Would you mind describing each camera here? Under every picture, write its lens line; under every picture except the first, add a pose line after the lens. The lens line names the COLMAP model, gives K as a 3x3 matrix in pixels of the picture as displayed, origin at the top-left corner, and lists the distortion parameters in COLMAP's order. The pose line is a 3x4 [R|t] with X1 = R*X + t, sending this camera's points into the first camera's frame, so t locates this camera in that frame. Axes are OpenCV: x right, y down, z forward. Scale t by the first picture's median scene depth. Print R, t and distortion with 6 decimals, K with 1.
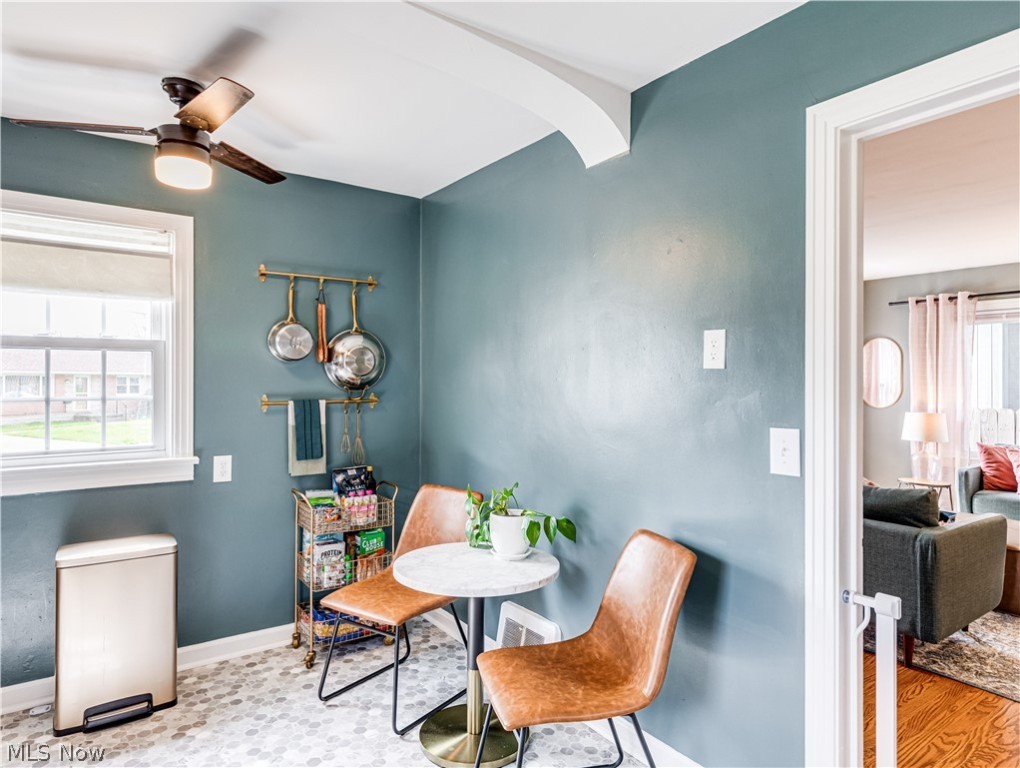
lens RADIAL K [[599.3, 0, 510.0], [0, 599.3, 384.0], [0, 0, 1]] dist [-0.005418, 0.000726]
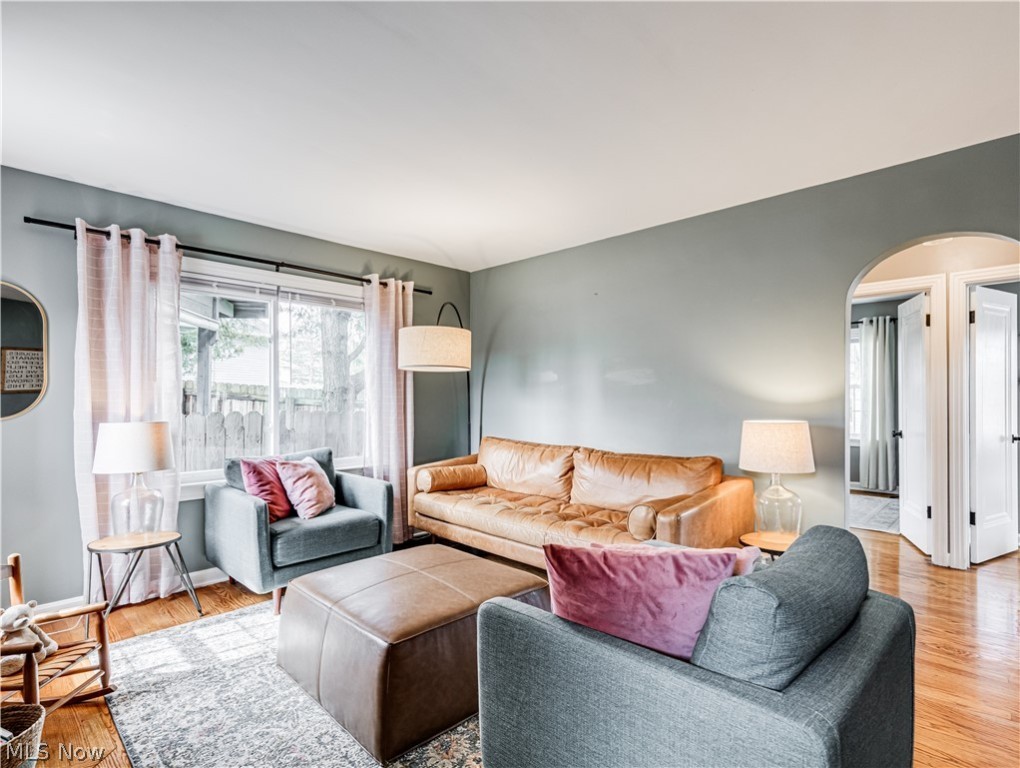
lens RADIAL K [[521.9, 0, 509.6], [0, 521.9, 393.4], [0, 0, 1]] dist [0.000132, -0.000346]
pose [[-0.167688, -0.000805, 0.985840, 0.124758], [0.005584, 0.999983, 0.001766, 0.020322], [-0.985824, 0.005801, -0.167681, 0.716115]]
